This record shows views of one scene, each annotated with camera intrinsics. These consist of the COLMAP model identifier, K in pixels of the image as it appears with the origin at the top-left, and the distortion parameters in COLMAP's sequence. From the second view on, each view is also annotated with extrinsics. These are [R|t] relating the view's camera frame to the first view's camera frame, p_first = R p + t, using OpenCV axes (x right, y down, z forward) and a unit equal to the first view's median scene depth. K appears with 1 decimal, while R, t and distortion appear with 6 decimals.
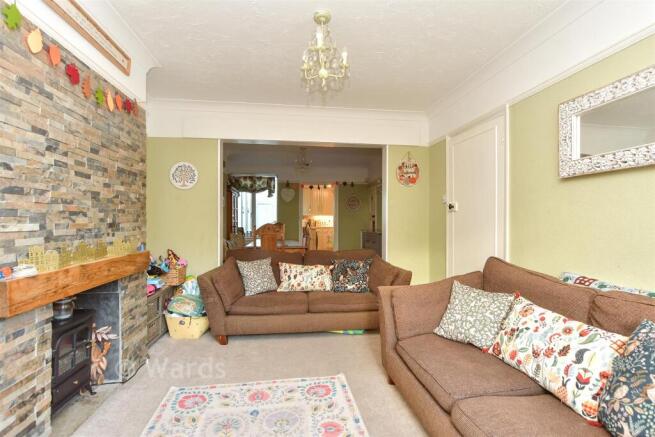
lens RADIAL K [[309.9, 0, 326.6], [0, 309.9, 218.5], [0, 0, 1]] dist [-0.004741, -0.000374]
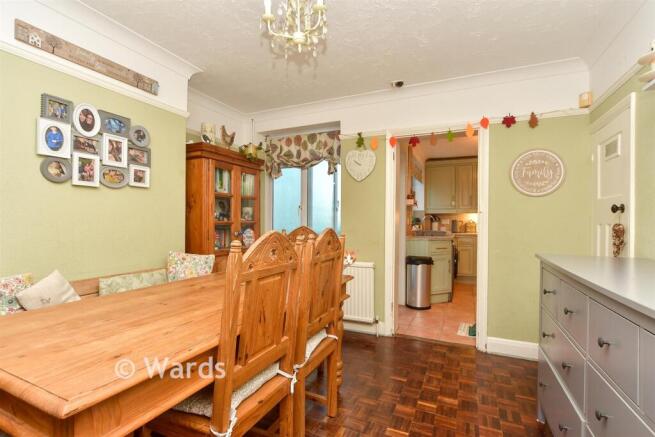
lens RADIAL K [[309.9, 0, 330.0], [0, 309.9, 220.1], [0, 0, 1]] dist [-0.004741, -0.000374]
pose [[0.855238, 0.001841, -0.518232, 0.067713], [-0.001684, 0.999998, 0.000774, 0.003053], [0.518233, 0.000210, 0.855239, 0.584691]]
